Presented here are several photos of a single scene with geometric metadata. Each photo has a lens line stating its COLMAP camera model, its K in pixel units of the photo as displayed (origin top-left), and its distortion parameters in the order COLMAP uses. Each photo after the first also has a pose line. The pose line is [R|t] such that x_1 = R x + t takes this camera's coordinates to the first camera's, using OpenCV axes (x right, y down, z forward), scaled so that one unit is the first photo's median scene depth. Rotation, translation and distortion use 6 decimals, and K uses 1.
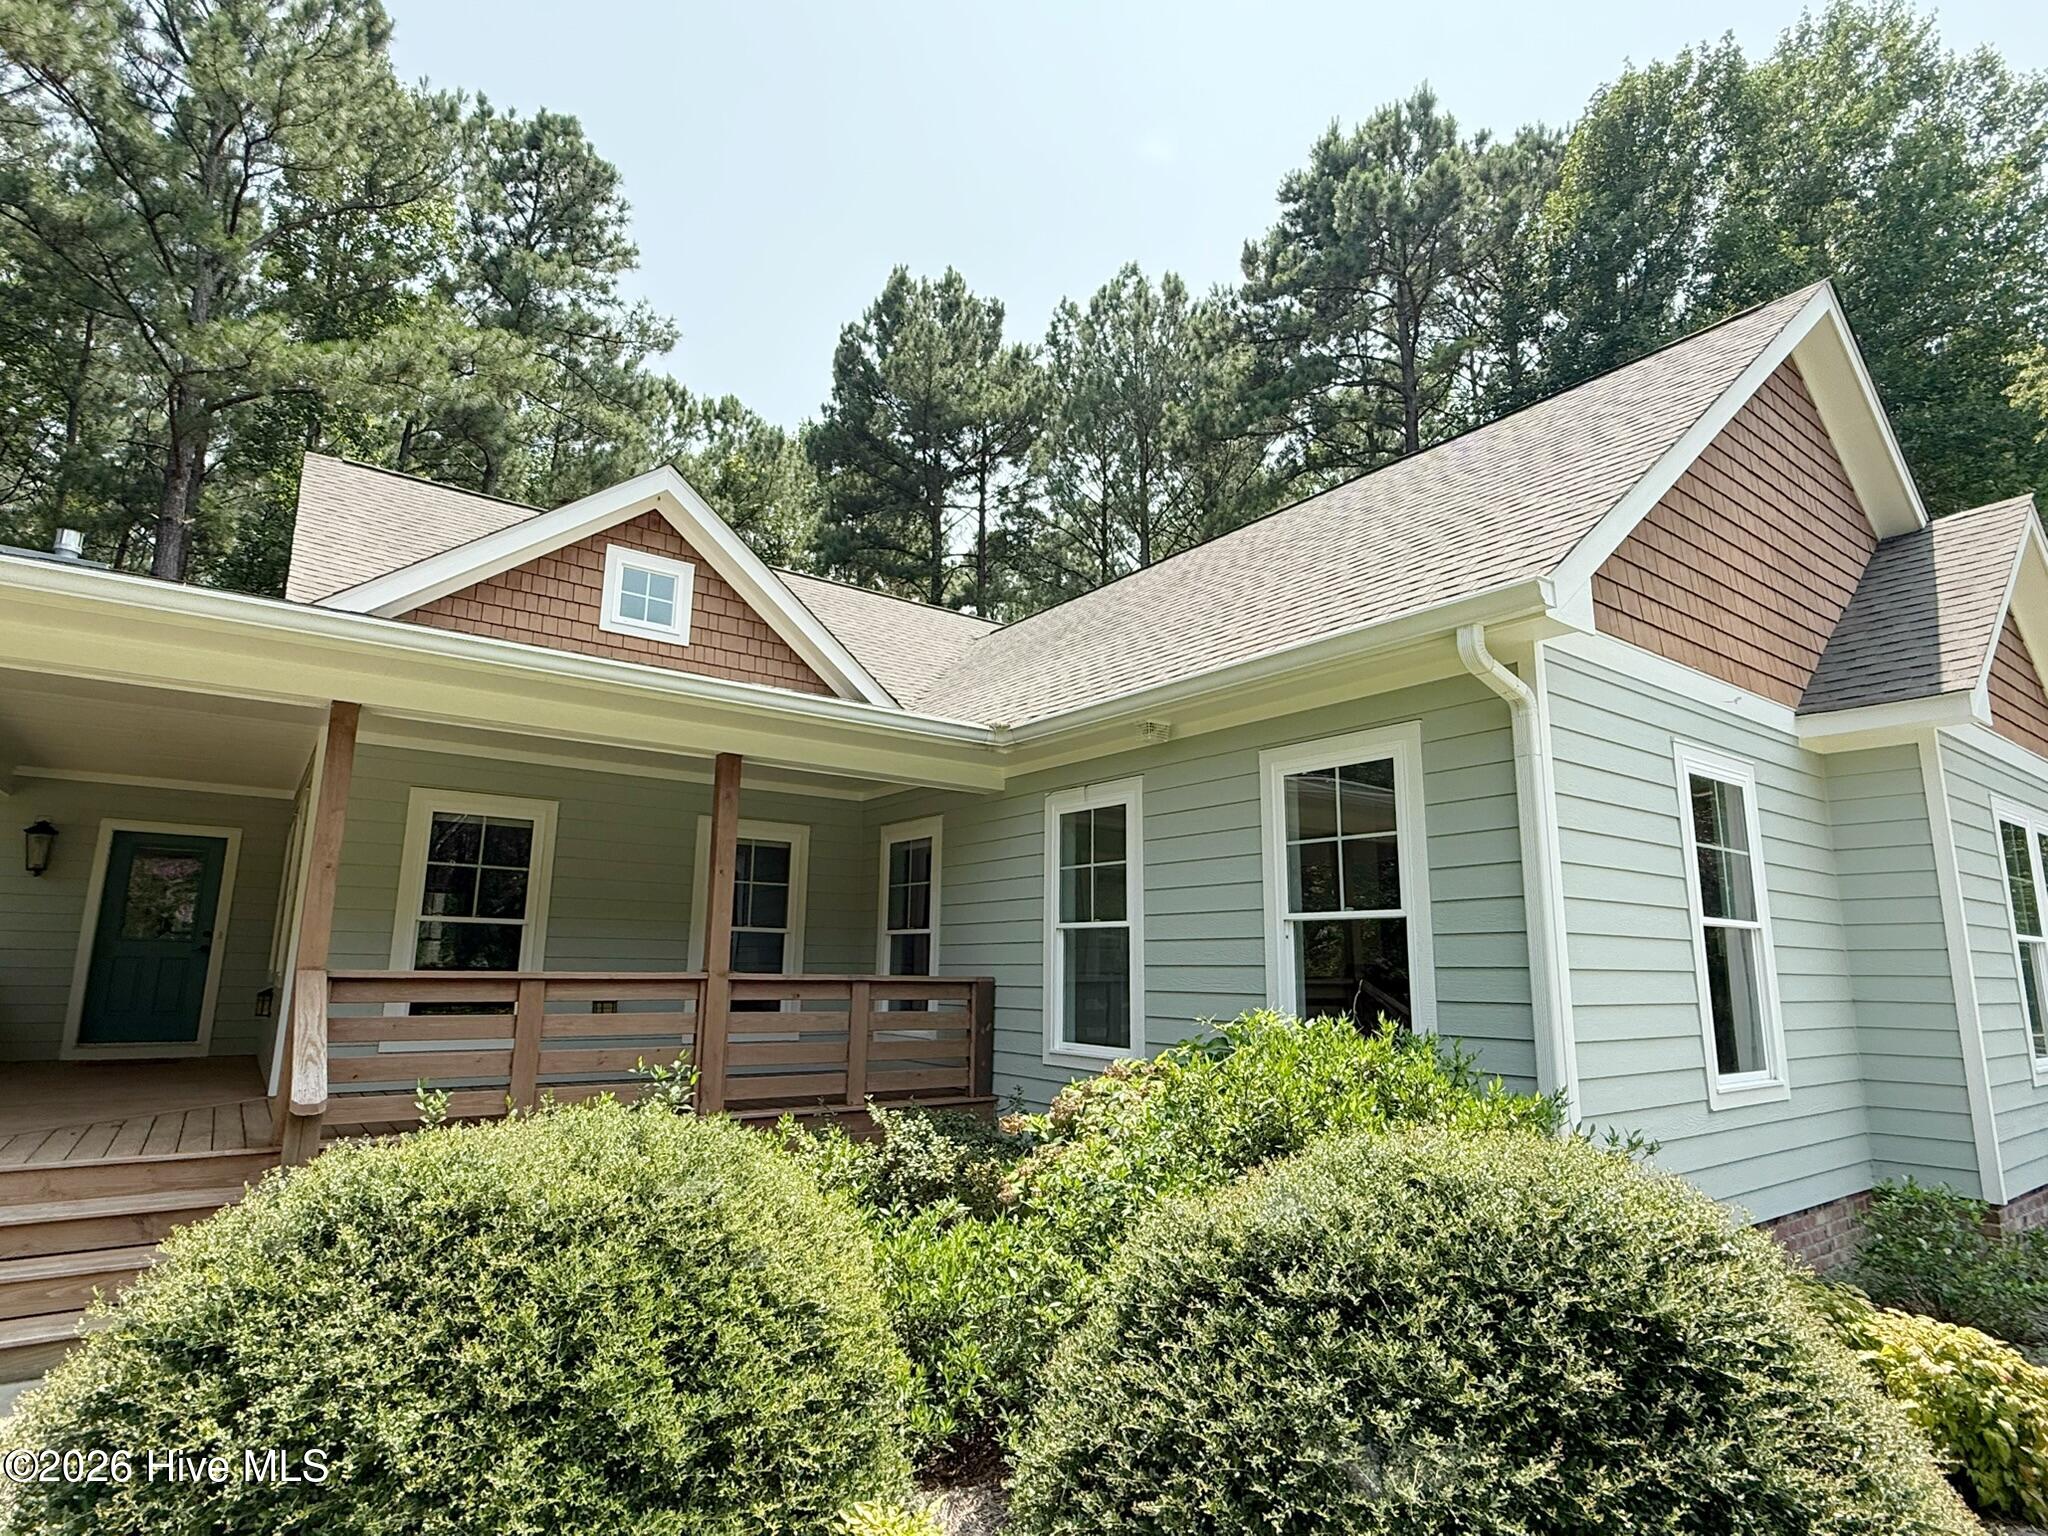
lens RADIAL K [[1073.2, 0, 1006.7], [0, 1073.2, 765.5], [0, 0, 1]] dist [0.021653, 0.003842]
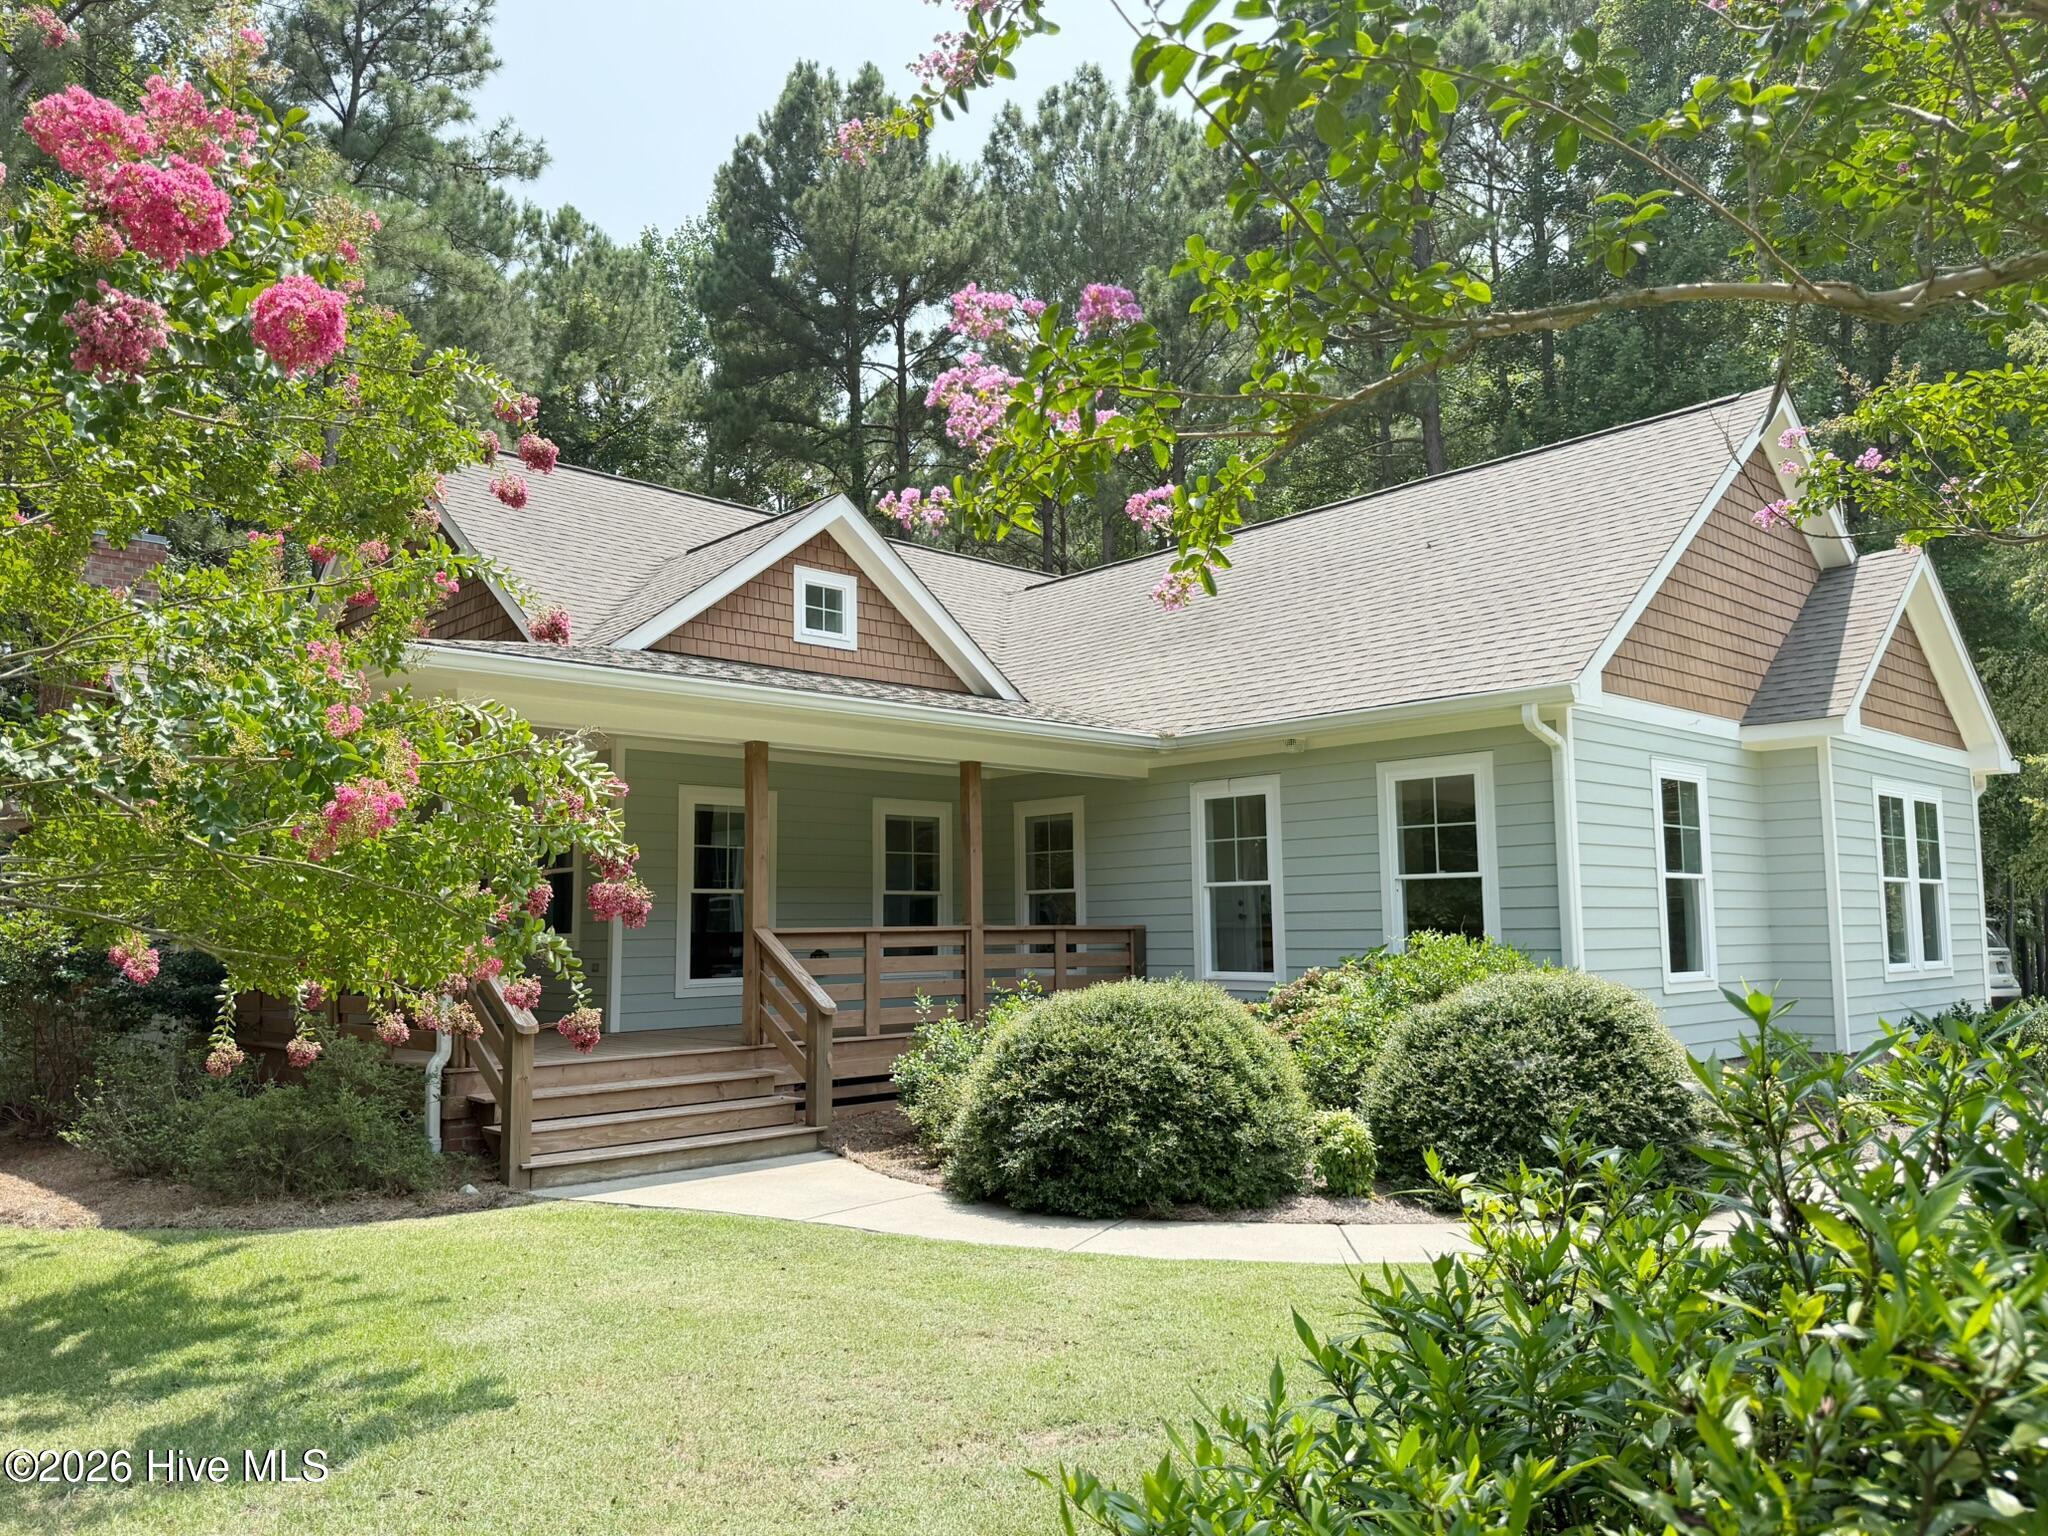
lens RADIAL K [[1439.4, 0, 1018.2], [0, 1439.4, 779.1], [0, 0, 1]] dist [0.082221, -0.021985]
pose [[0.993830, -0.015728, 0.109795, -0.409142], [0.006506, 0.996457, 0.083850, -0.141348], [-0.110725, -0.082618, 0.990411, -0.776176]]
